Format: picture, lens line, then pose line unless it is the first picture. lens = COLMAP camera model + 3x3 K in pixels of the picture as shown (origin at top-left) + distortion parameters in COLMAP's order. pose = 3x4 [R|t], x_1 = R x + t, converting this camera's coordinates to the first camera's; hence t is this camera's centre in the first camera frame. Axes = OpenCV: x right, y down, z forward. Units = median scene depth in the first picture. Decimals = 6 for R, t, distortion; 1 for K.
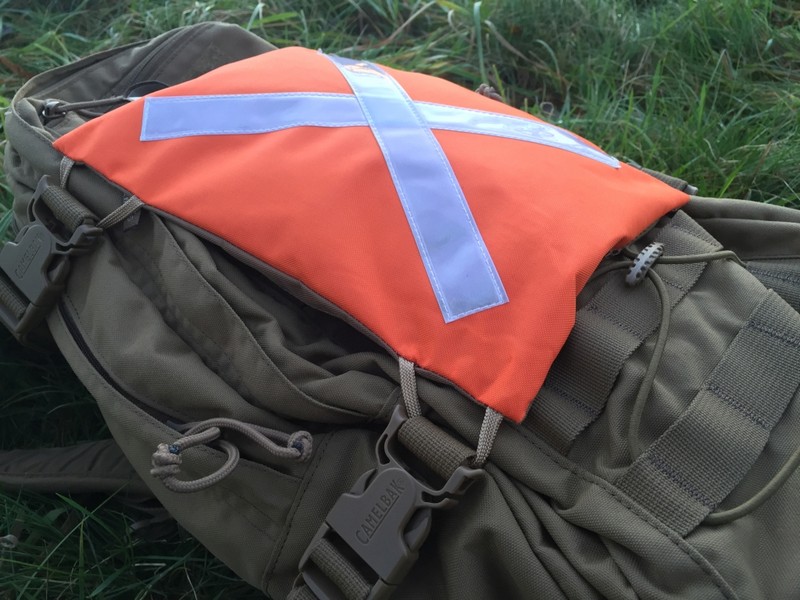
lens RADIAL K [[681.9, 0, 400.0], [0, 681.9, 300.0], [0, 0, 1]] dist [0.032289, -0.003904]
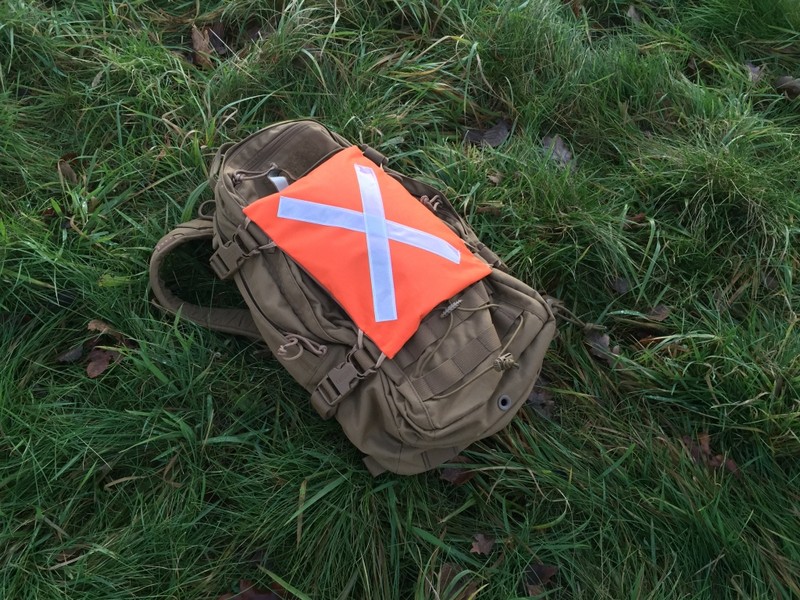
lens RADIAL K [[681.9, 0, 400.0], [0, 681.9, 300.0], [0, 0, 1]] dist [0.032289, -0.003904]
pose [[0.983272, 0.182139, -0.000721, 0.156185], [-0.172158, 0.930667, 0.322831, -1.038079], [0.059472, -0.317307, 0.946456, -1.802873]]
